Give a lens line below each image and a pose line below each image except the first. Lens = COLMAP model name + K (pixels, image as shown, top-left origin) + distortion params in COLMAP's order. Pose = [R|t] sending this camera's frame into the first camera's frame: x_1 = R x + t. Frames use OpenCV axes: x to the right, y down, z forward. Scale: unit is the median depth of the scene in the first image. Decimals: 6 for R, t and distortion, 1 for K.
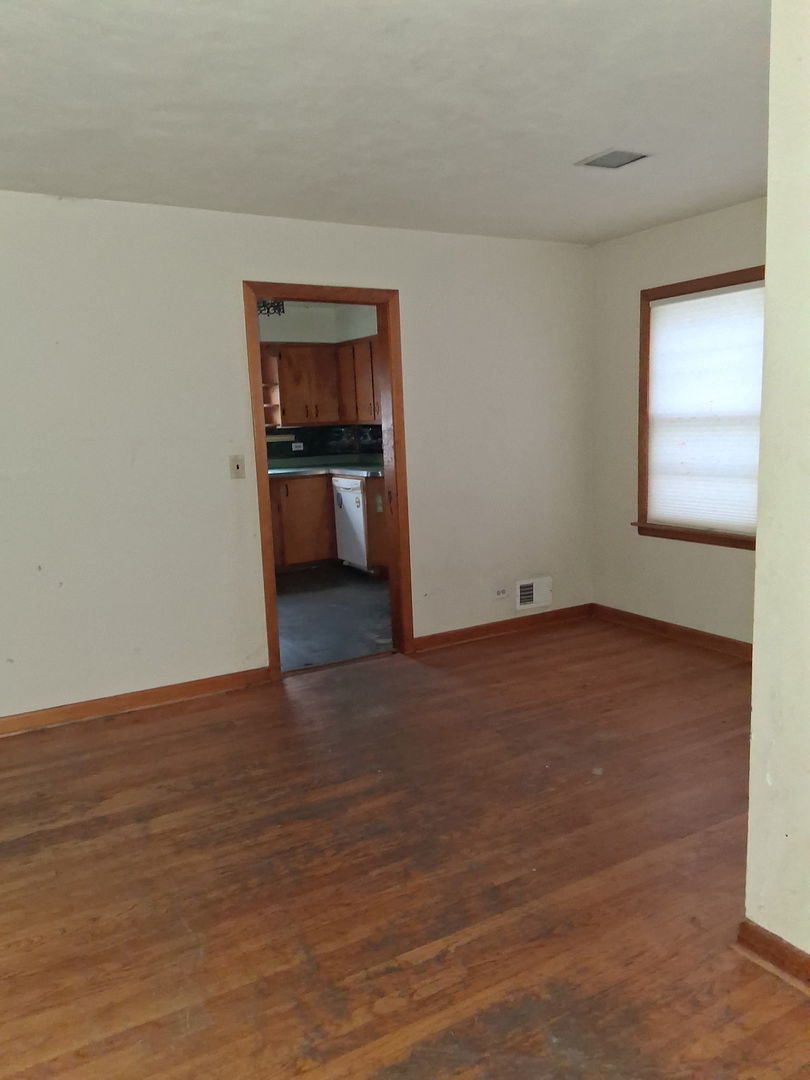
lens RADIAL K [[787.5, 0, 402.0], [0, 787.5, 541.7], [0, 0, 1]] dist [0.031360, -0.031666]
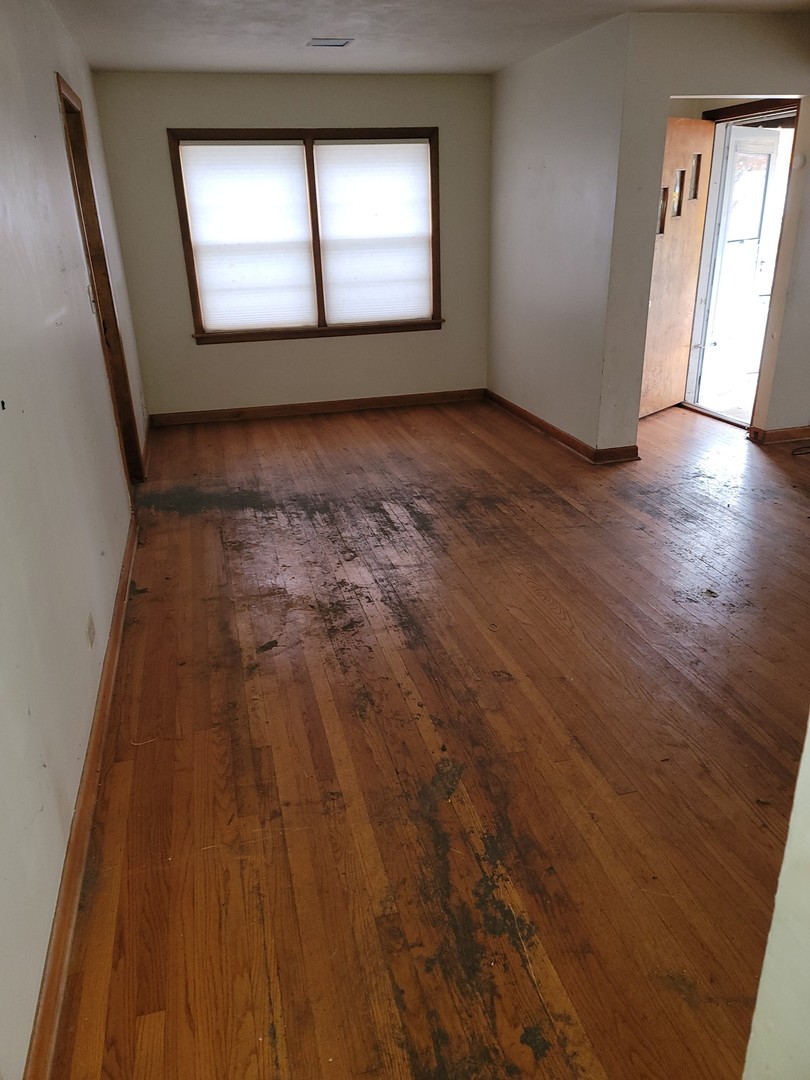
lens RADIAL K [[787.5, 0, 384.8], [0, 787.5, 552.6], [0, 0, 1]] dist [0.031360, -0.031666]
pose [[0.302584, -0.353721, 0.885056, -1.110003], [0.169288, 0.933767, 0.315312, -0.062677], [-0.937968, 0.054421, 0.342423, 0.426896]]
